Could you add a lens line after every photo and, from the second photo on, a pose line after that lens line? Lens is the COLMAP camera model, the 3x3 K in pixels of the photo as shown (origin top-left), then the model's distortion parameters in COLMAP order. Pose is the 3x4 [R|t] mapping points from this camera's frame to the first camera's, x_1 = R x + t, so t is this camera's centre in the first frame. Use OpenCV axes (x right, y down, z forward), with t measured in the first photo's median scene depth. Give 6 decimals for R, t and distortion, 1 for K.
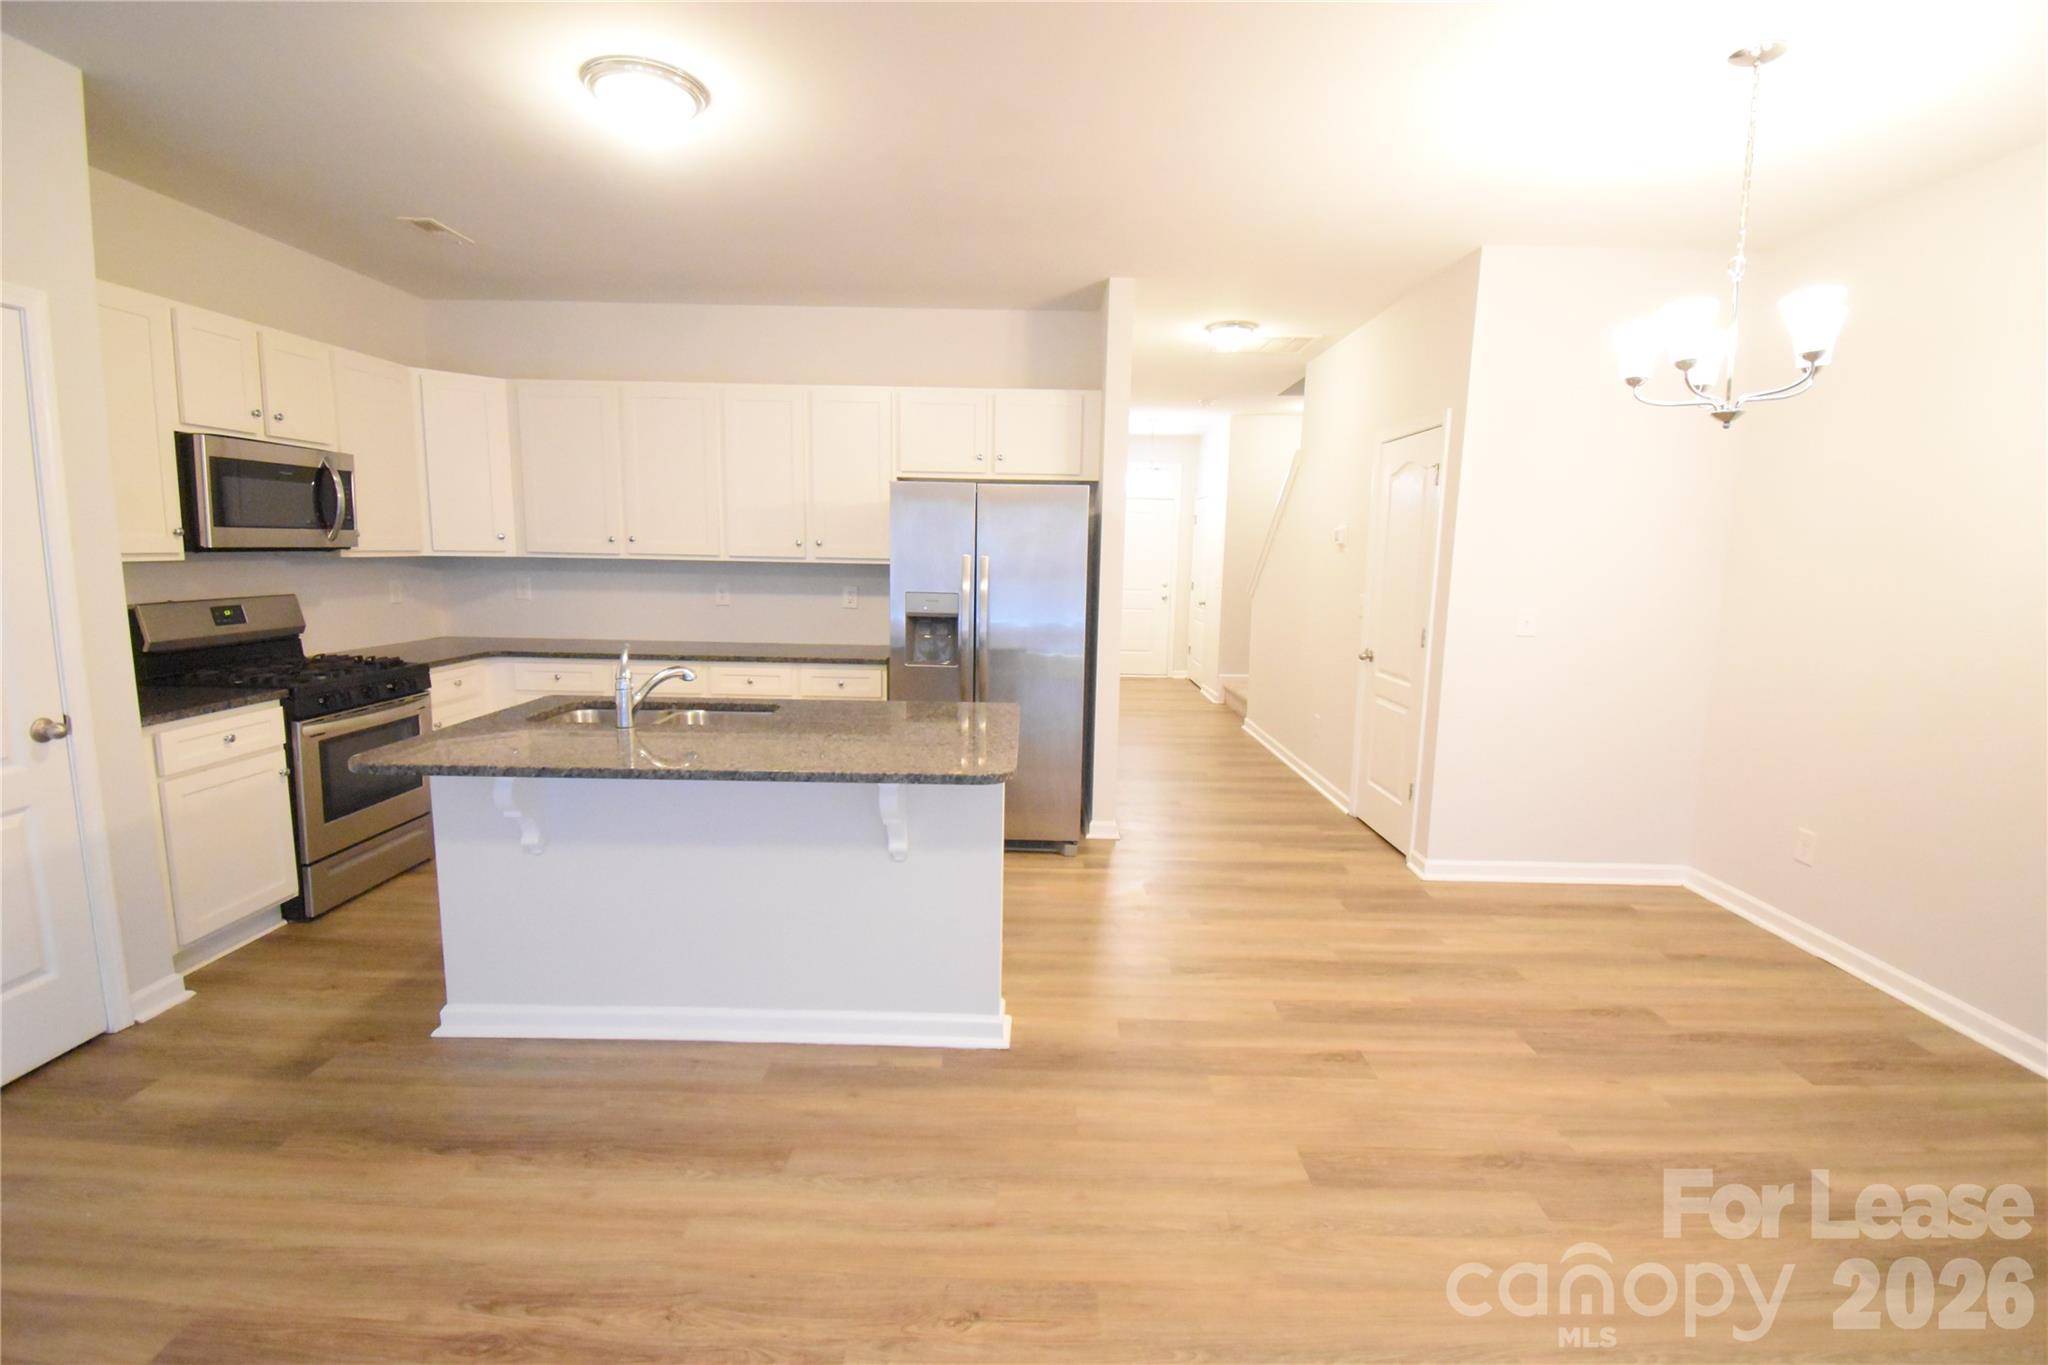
lens RADIAL K [[900.4, 0, 1023.6], [0, 900.4, 675.7], [0, 0, 1]] dist [0.022005, -0.027452]
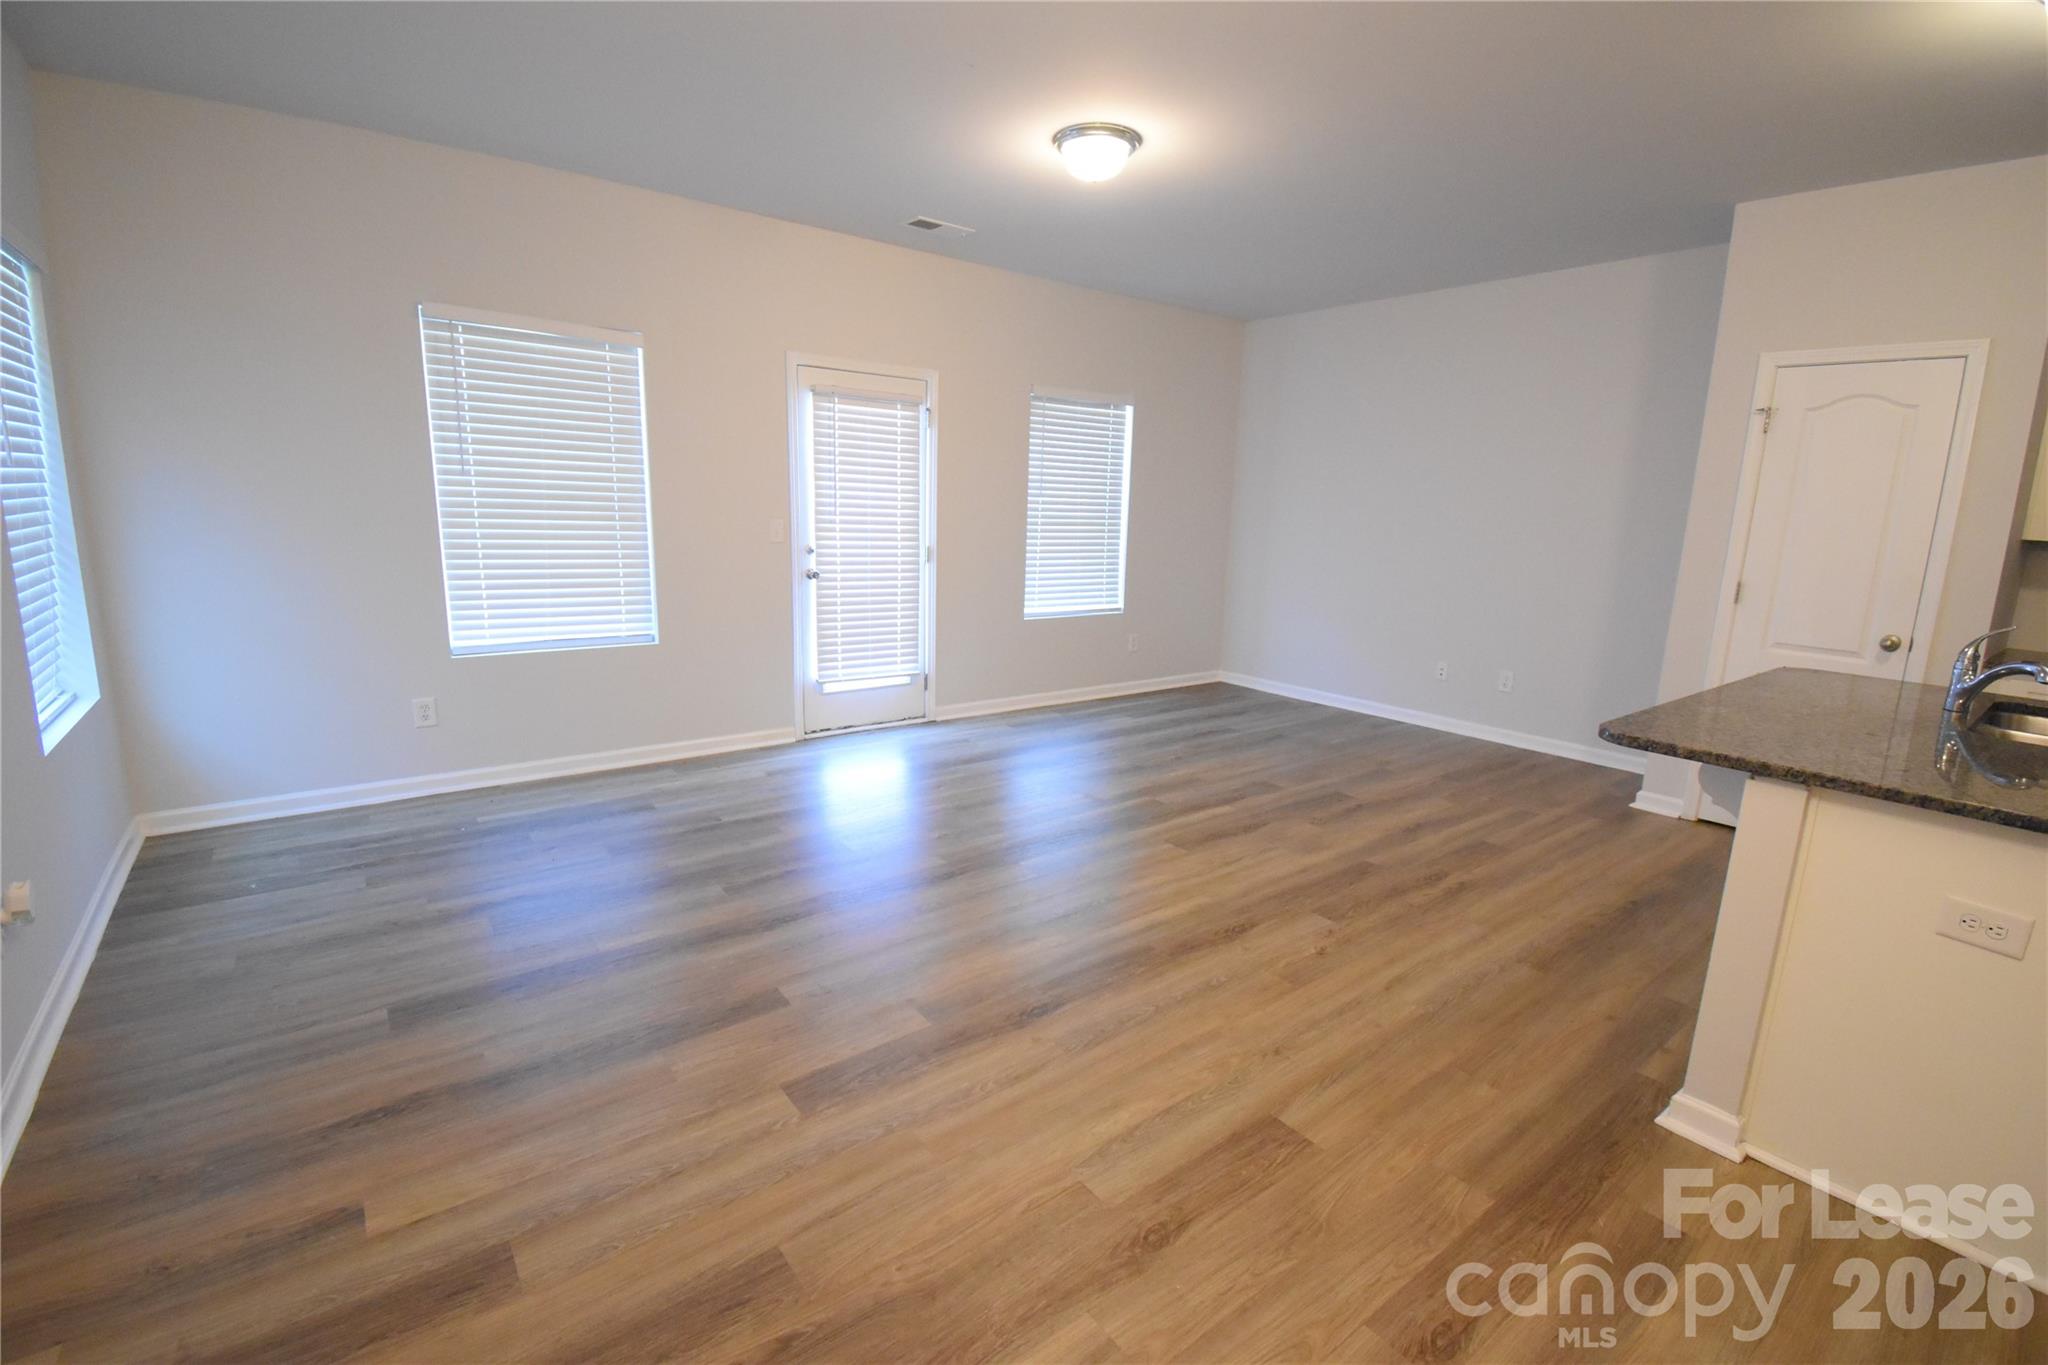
lens RADIAL K [[900.4, 0, 1023.6], [0, 900.4, 675.7], [0, 0, 1]] dist [0.022005, -0.027452]
pose [[-0.784859, 0.076767, -0.614901, 0.695589], [-0.131359, 0.949135, 0.286160, -0.091391], [0.605591, 0.305368, -0.734853, 0.889866]]
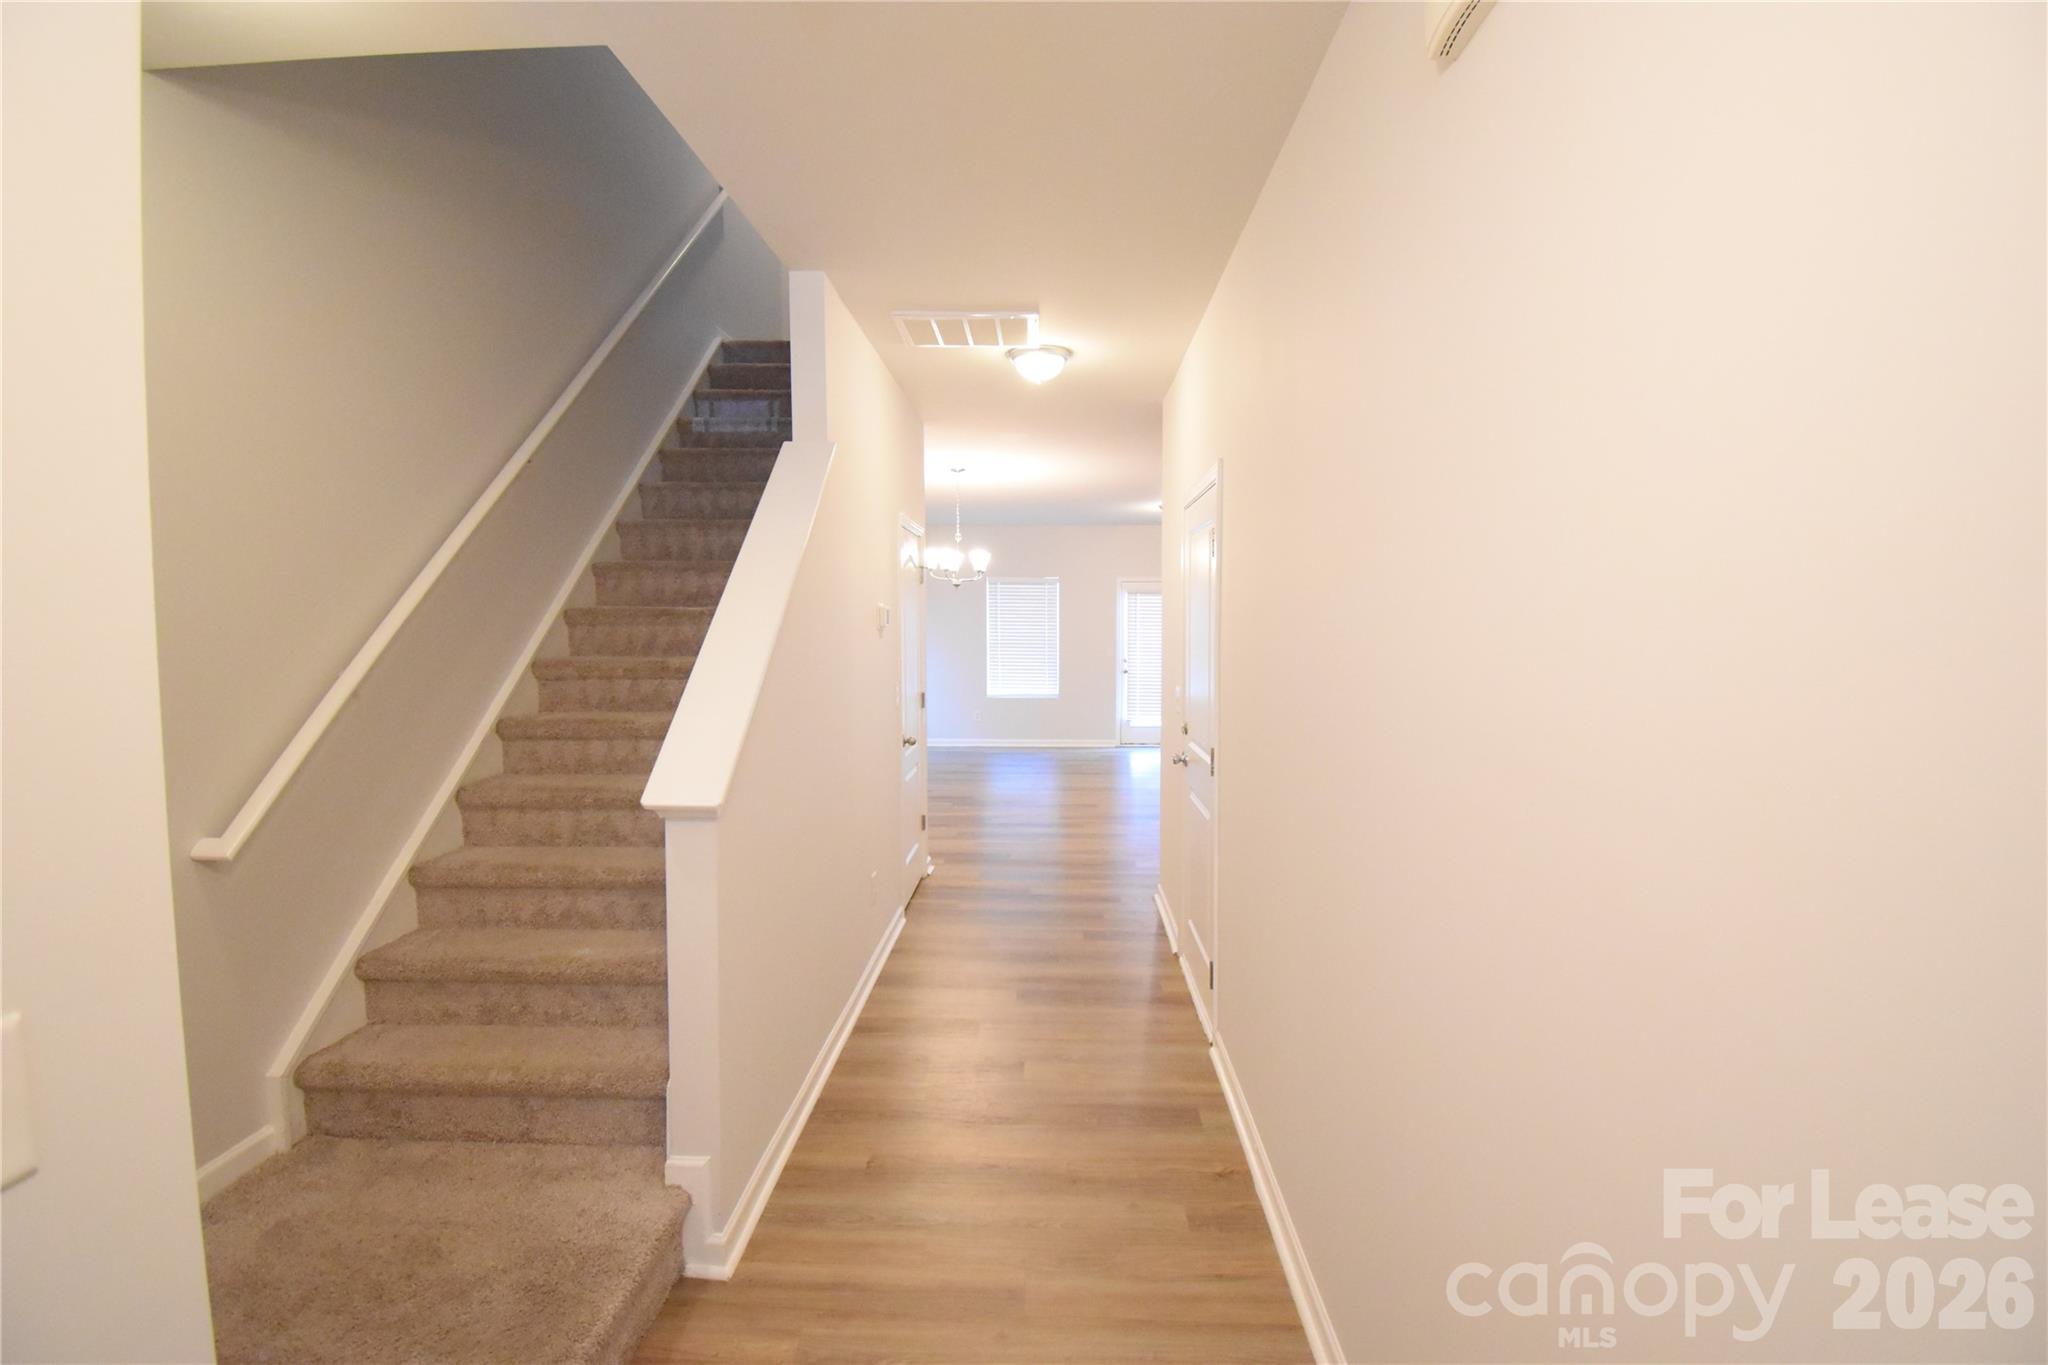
lens RADIAL K [[900.4, 0, 1023.6], [0, 900.4, 675.7], [0, 0, 1]] dist [0.022005, -0.027452]
pose [[-0.999465, -0.020605, 0.025399, 0.334318], [-0.015184, 0.980158, 0.197633, -0.411570], [-0.028968, 0.197142, -0.979947, 2.795702]]
